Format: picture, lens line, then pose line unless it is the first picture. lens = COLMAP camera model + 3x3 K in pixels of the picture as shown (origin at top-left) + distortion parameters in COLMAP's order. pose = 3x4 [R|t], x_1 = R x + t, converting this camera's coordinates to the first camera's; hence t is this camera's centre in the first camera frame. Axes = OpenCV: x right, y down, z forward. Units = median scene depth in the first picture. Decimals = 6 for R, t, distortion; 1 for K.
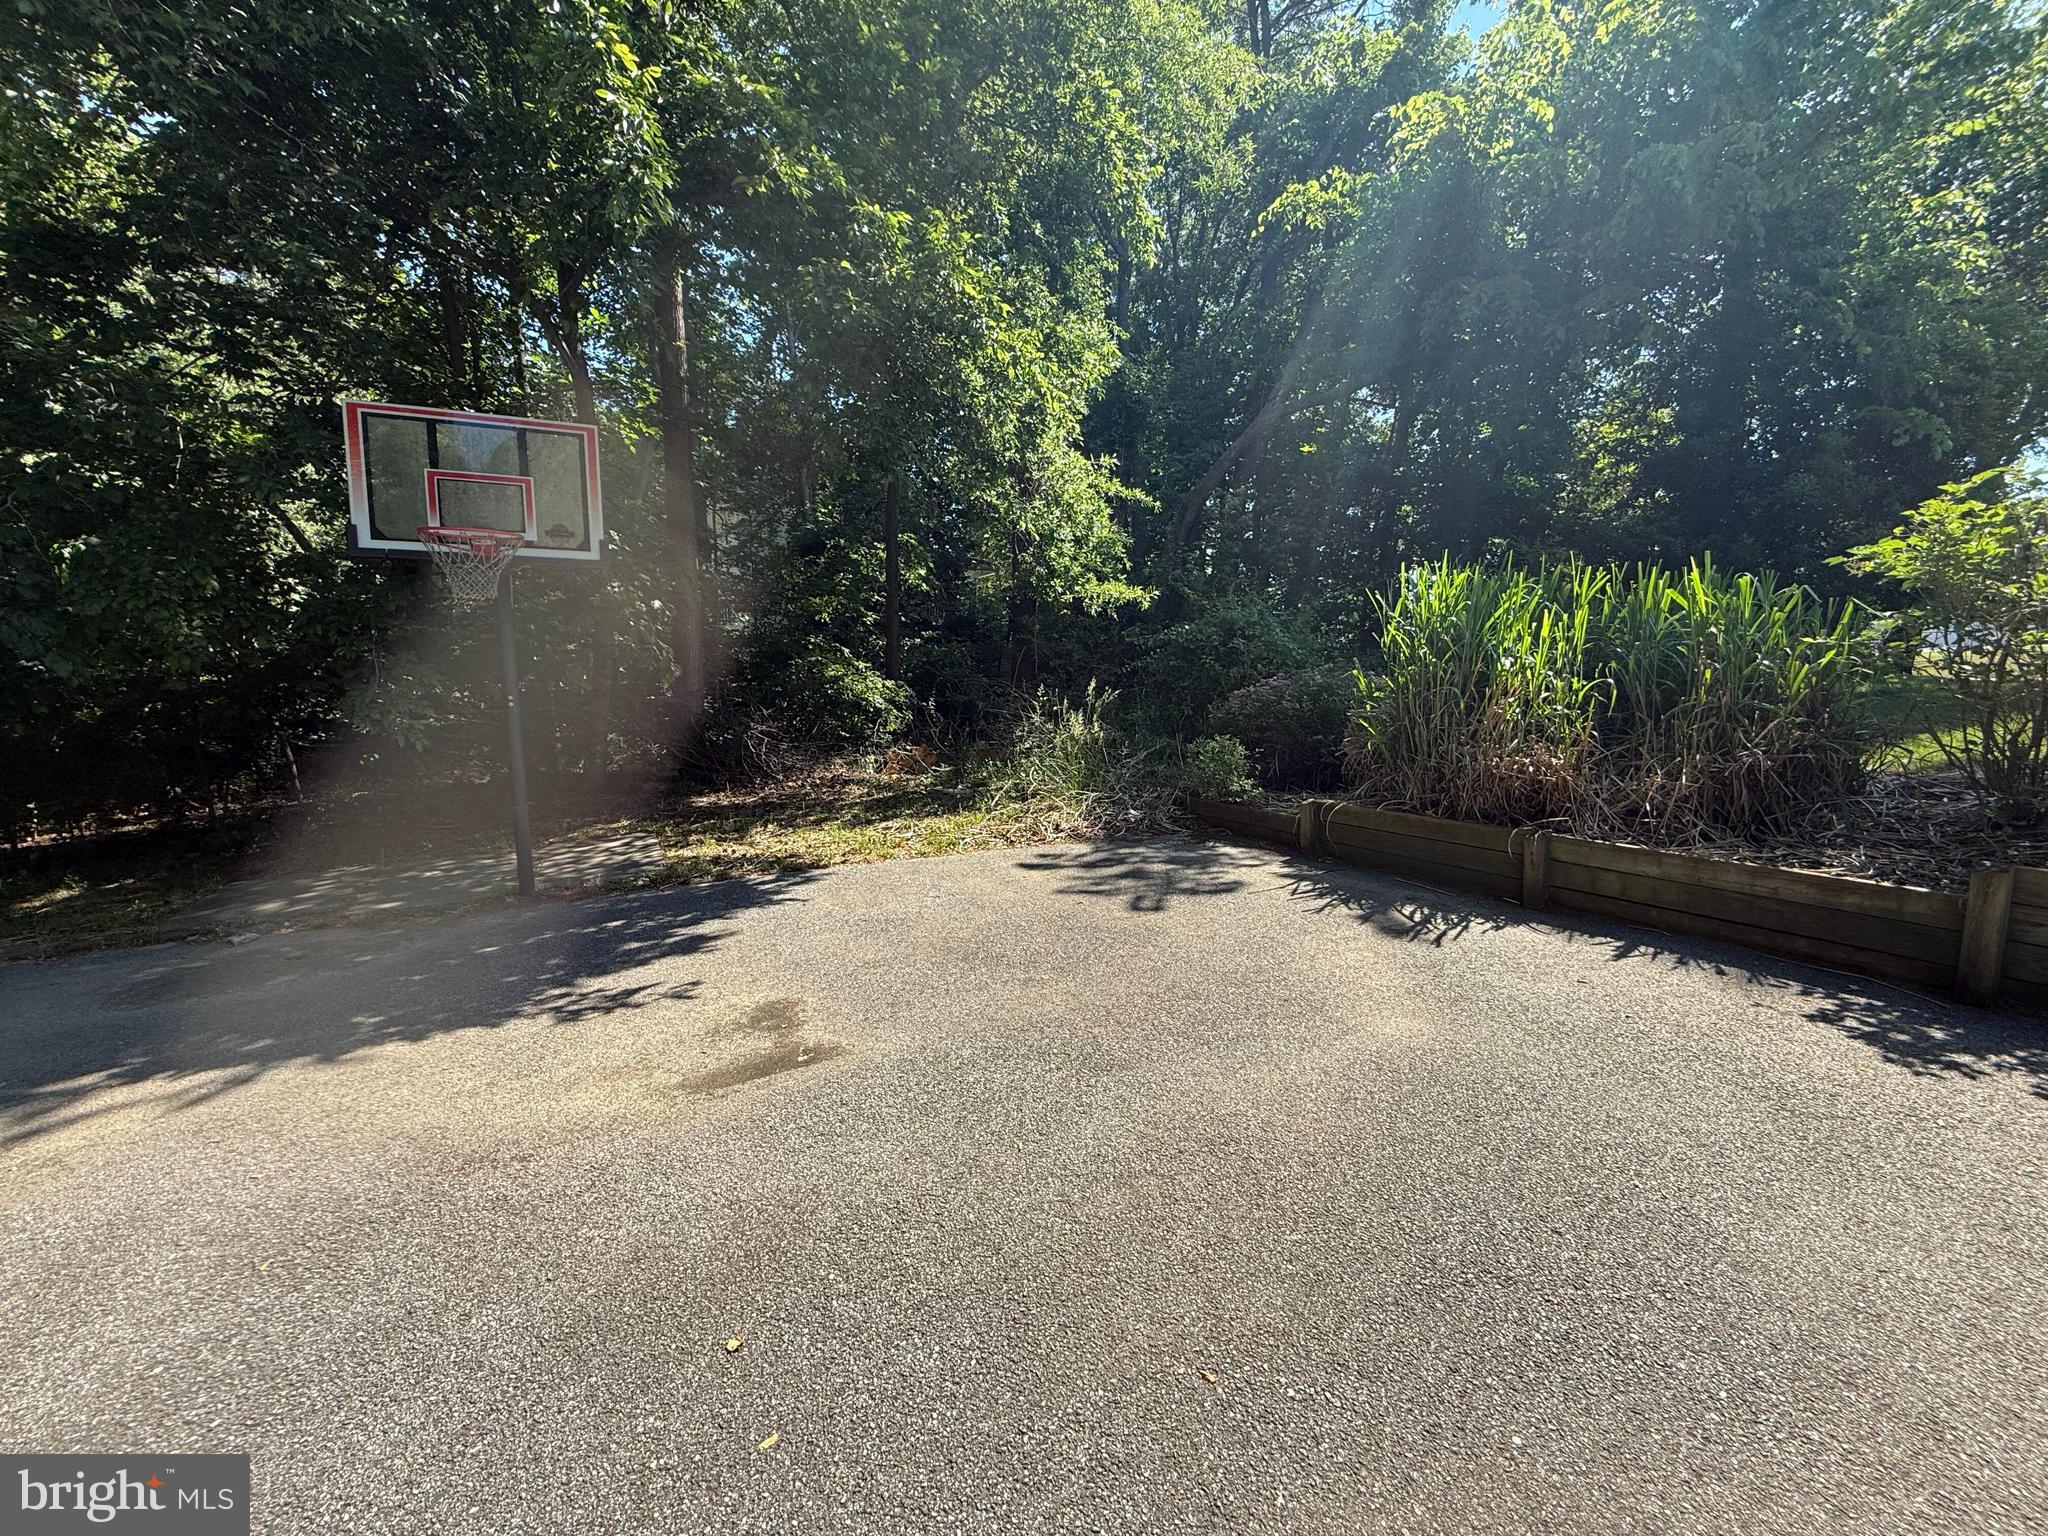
lens RADIAL K [[816.1, 0, 1020.0], [0, 816.1, 768.7], [0, 0, 1]] dist [-0.002121, -0.000363]
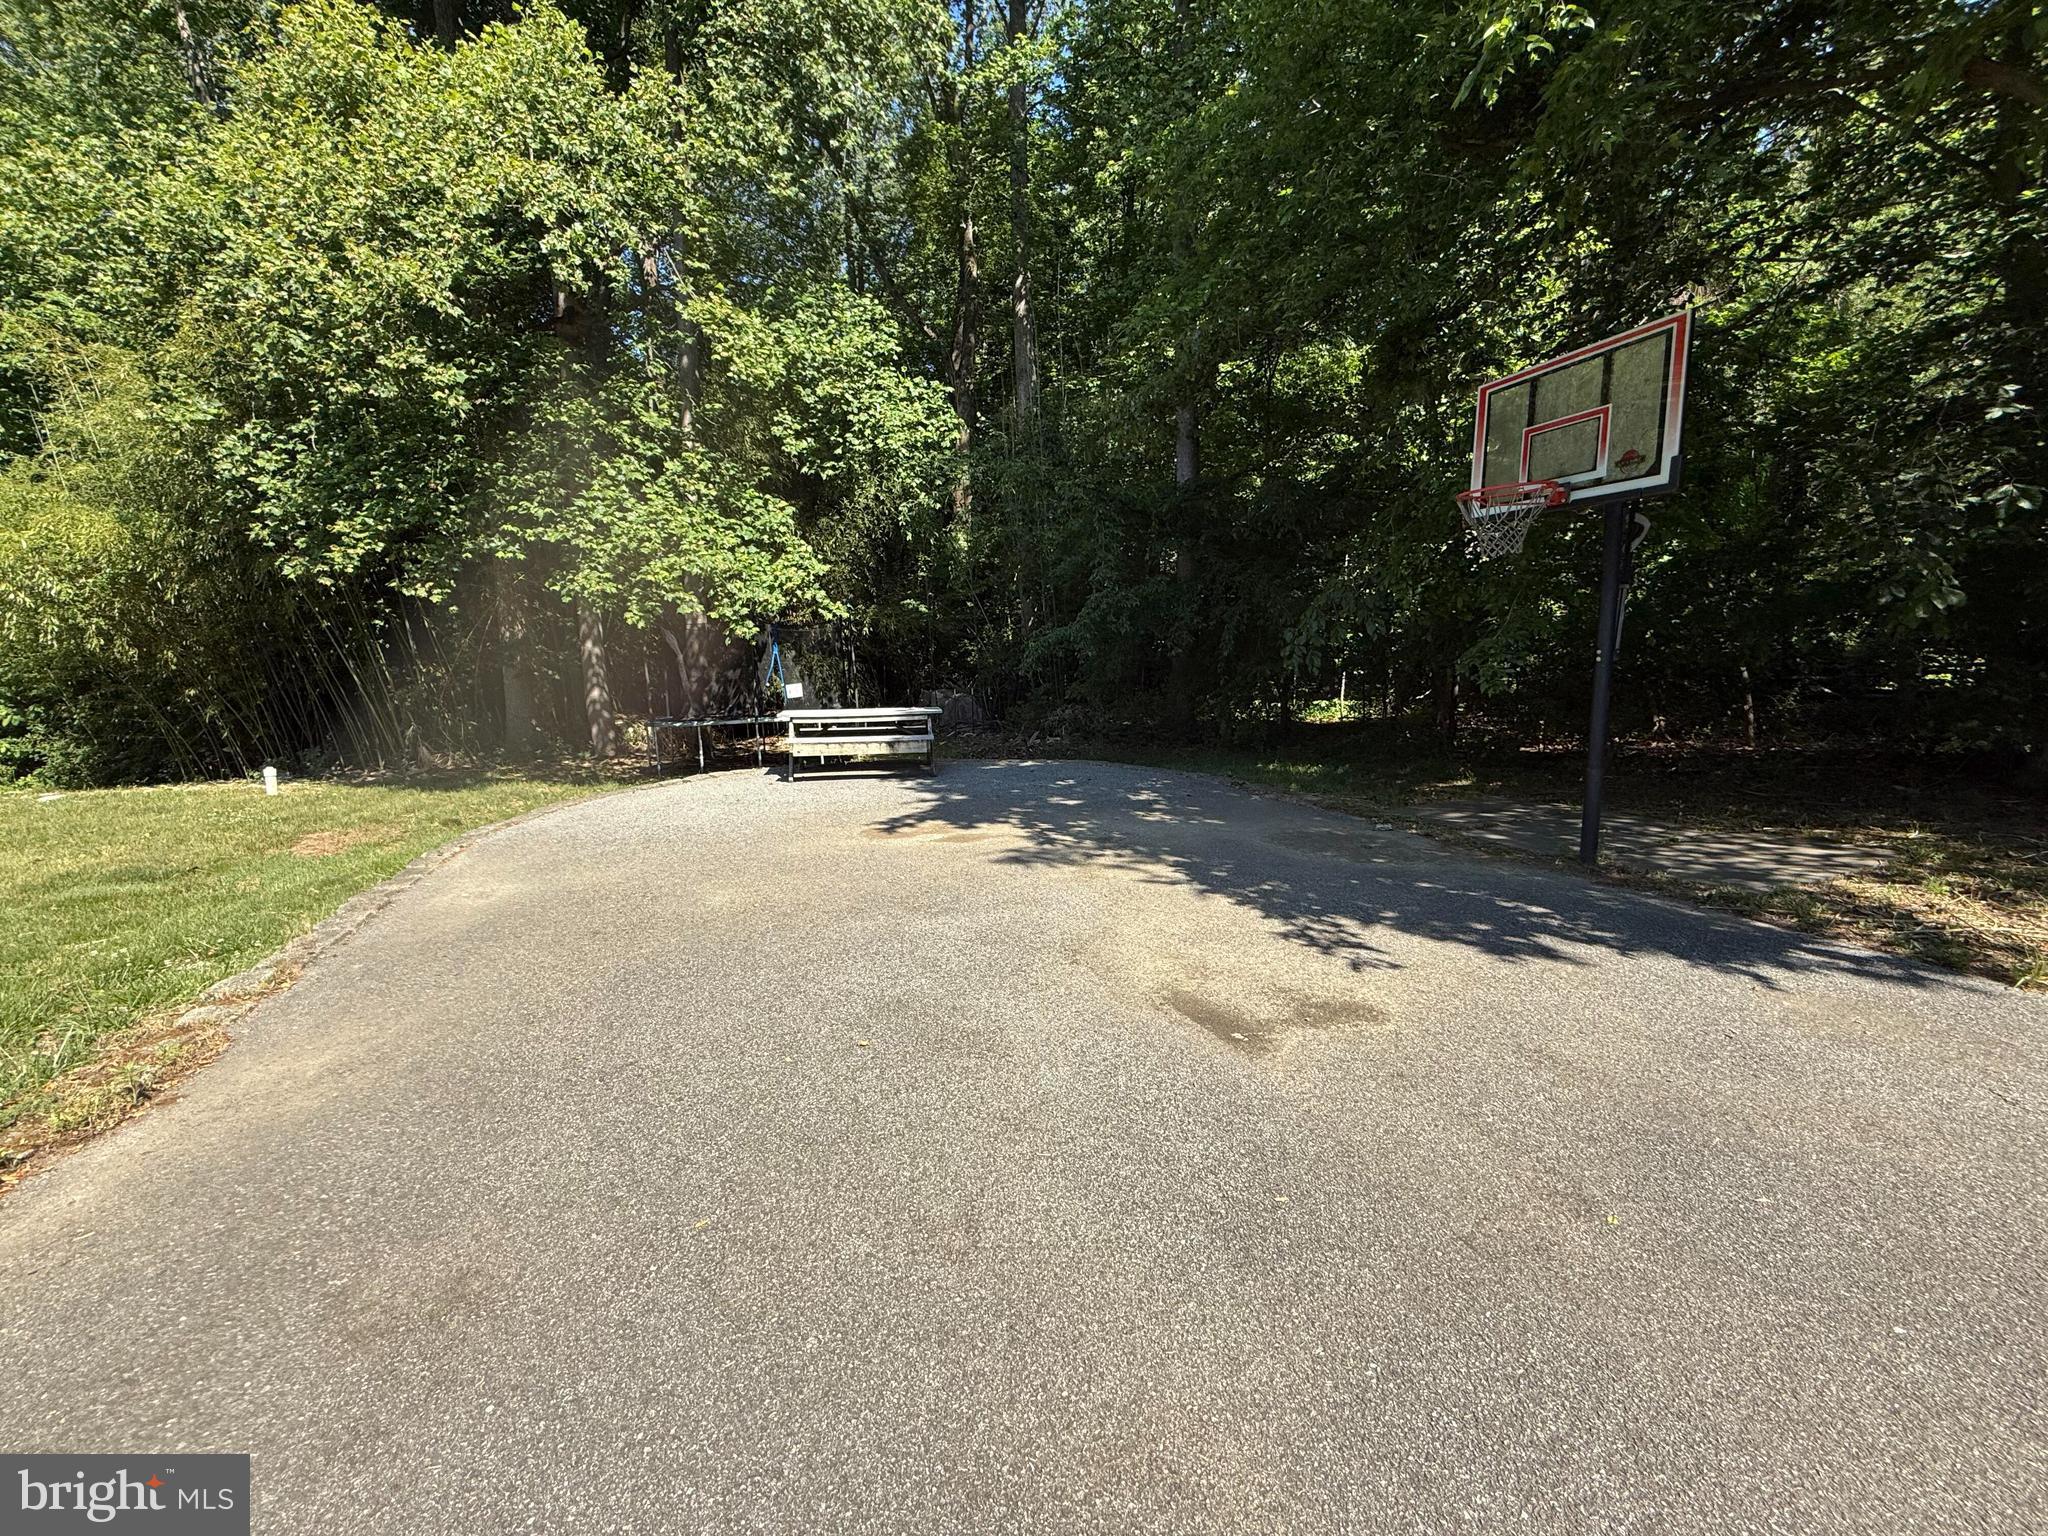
lens RADIAL K [[816.1, 0, 1019.0], [0, 816.1, 767.8], [0, 0, 1]] dist [-0.002121, -0.000363]
pose [[-0.133572, 0.156738, -0.978566, 0.576516], [-0.079456, 0.982542, 0.168221, -0.090483], [0.987849, 0.100223, -0.118786, 0.699434]]
